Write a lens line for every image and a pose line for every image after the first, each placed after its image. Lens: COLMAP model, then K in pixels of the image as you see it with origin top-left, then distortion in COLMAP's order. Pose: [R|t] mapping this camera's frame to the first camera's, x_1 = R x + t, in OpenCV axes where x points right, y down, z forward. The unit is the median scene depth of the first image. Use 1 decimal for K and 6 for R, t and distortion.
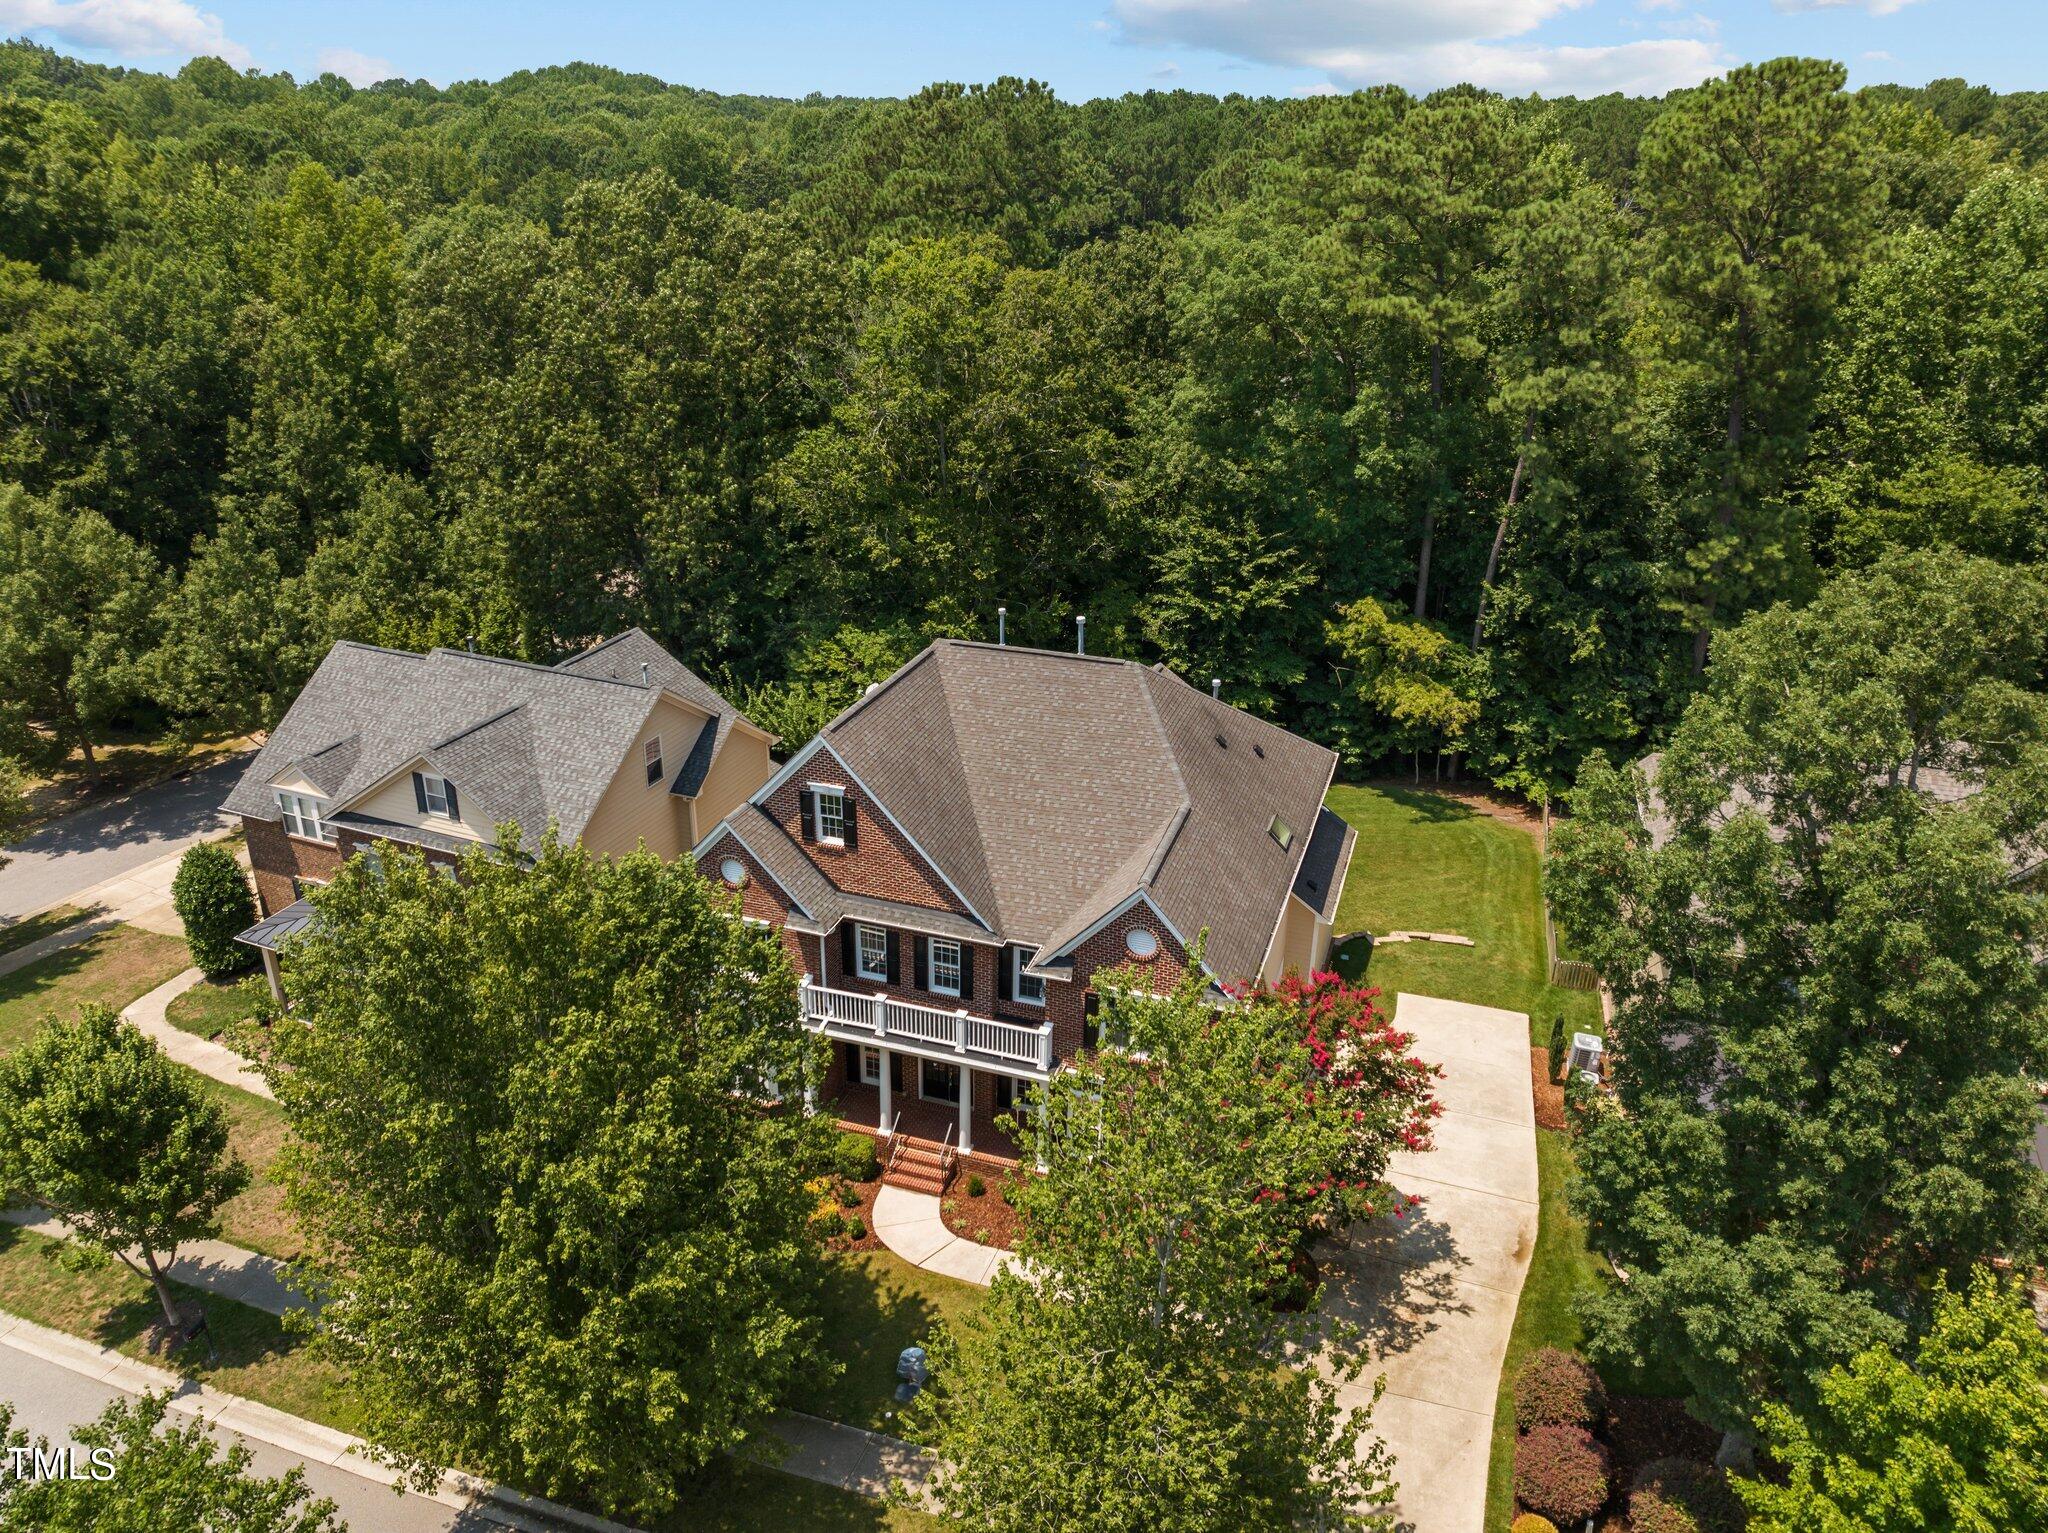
lens RADIAL K [[1418.0, 0, 1024.0], [0, 1418.0, 766.5], [0, 0, 1]] dist [0.002567, 0.000667]
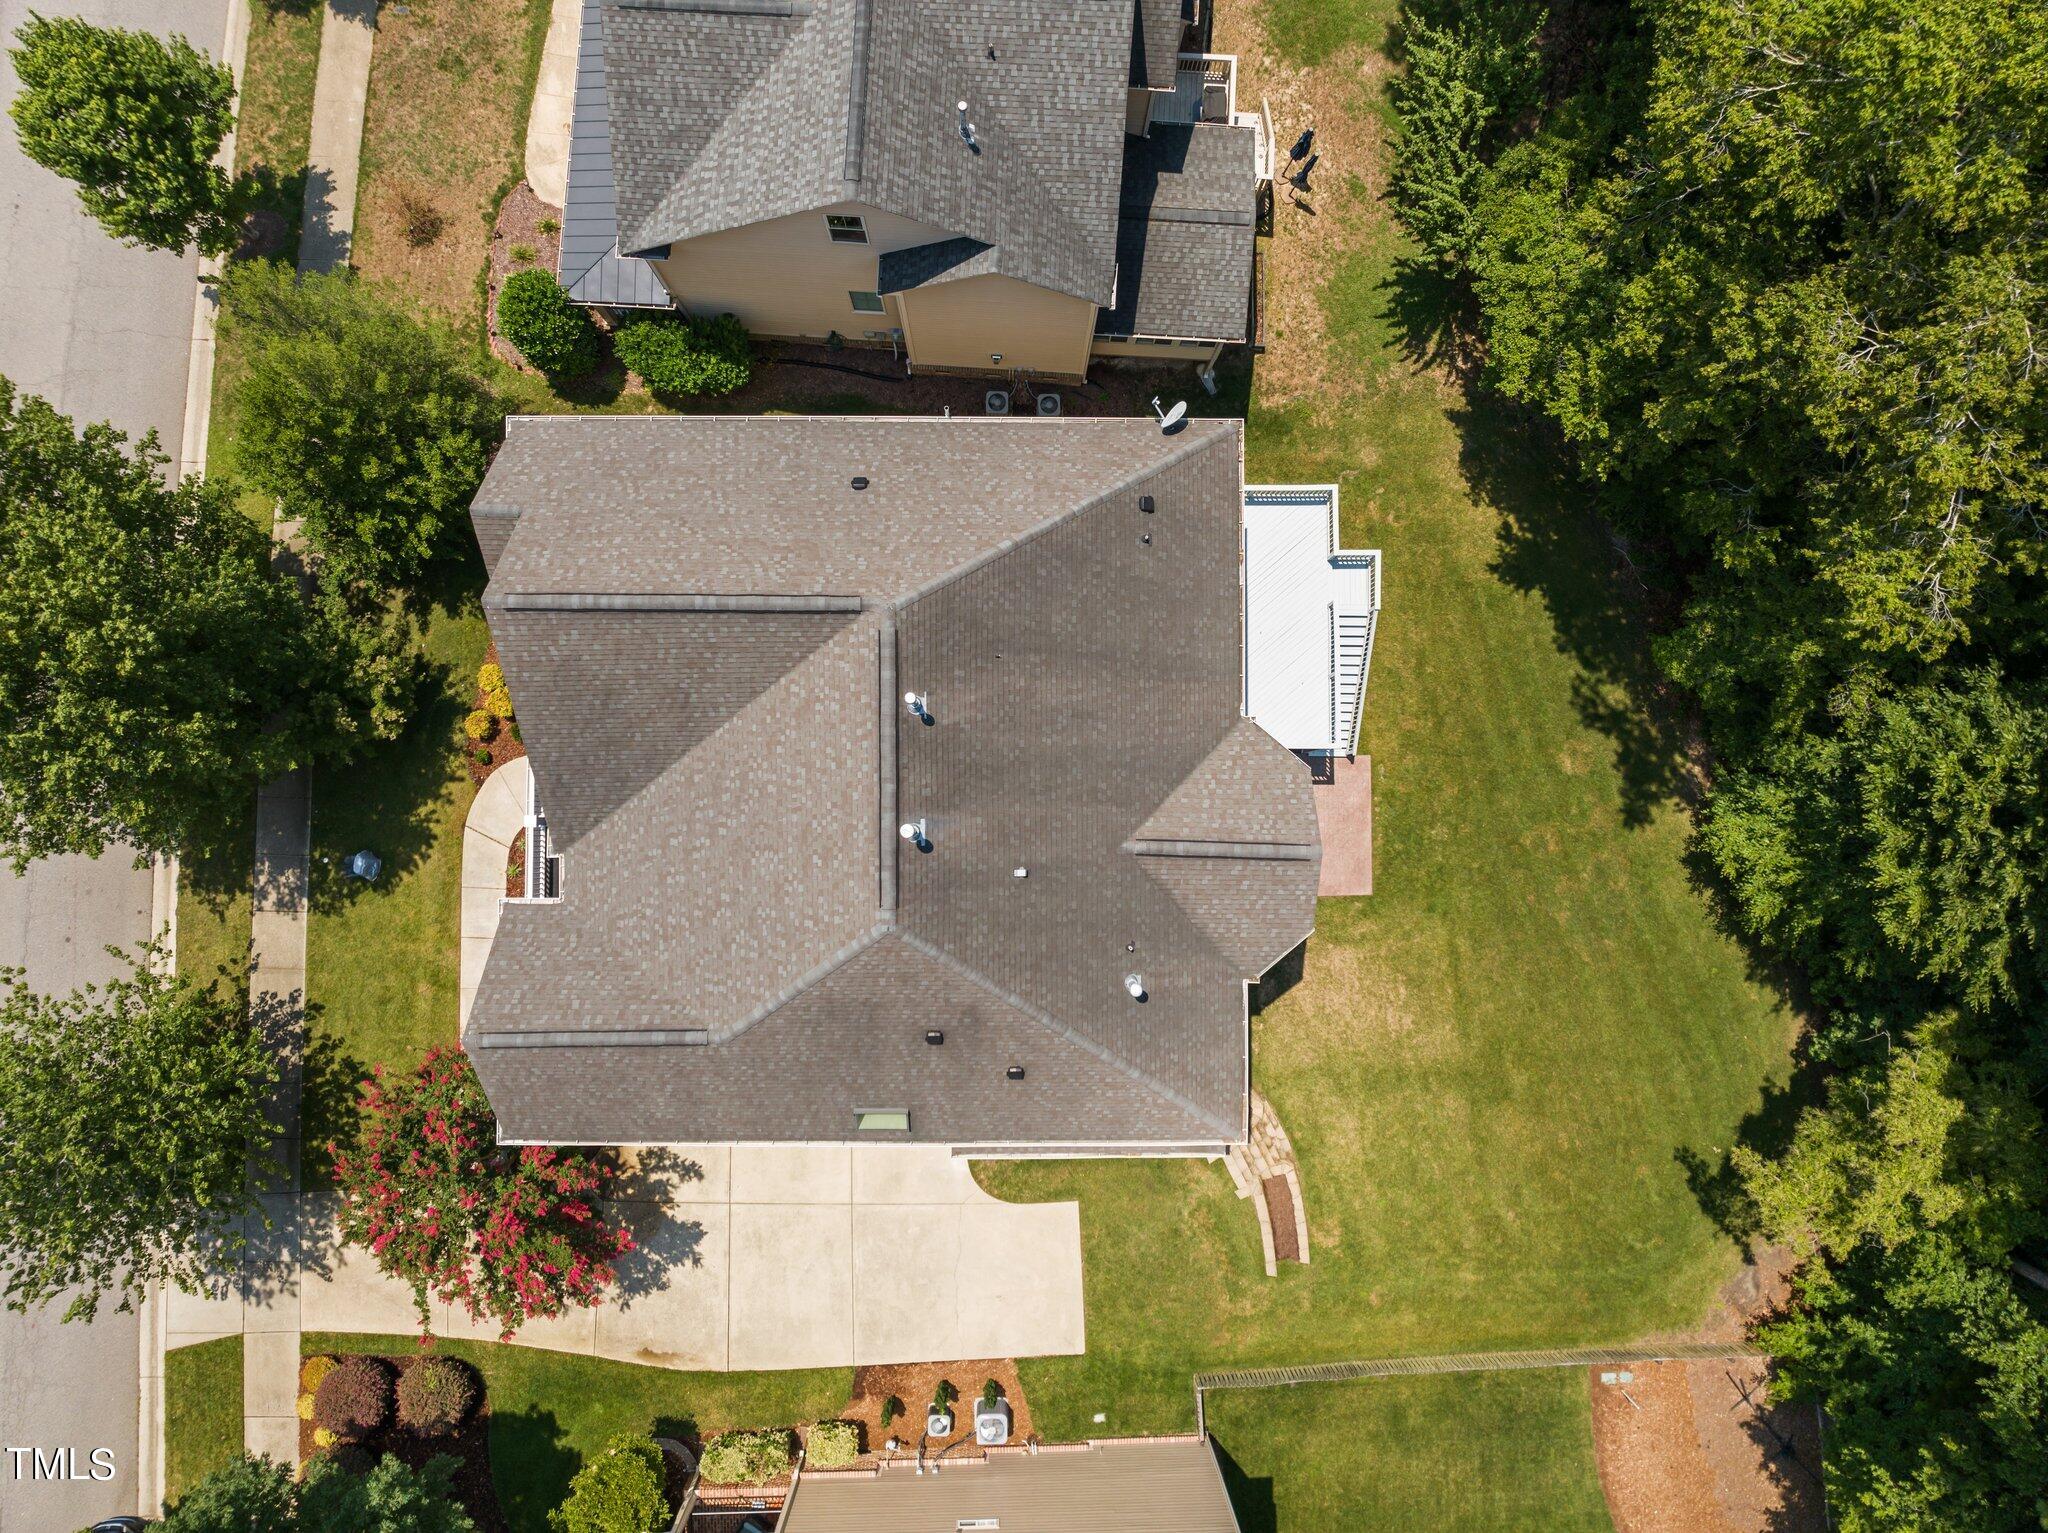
lens RADIAL K [[1431.2, 0, 1024.0], [0, 1431.2, 766.5], [0, 0, 1]] dist [-0.002192, -0.000739]
pose [[0.316468, 0.947400, -0.047759, 0.065369], [-0.382902, 0.173642, 0.907323, -0.755481], [0.867891, -0.268851, 0.417713, 0.843268]]
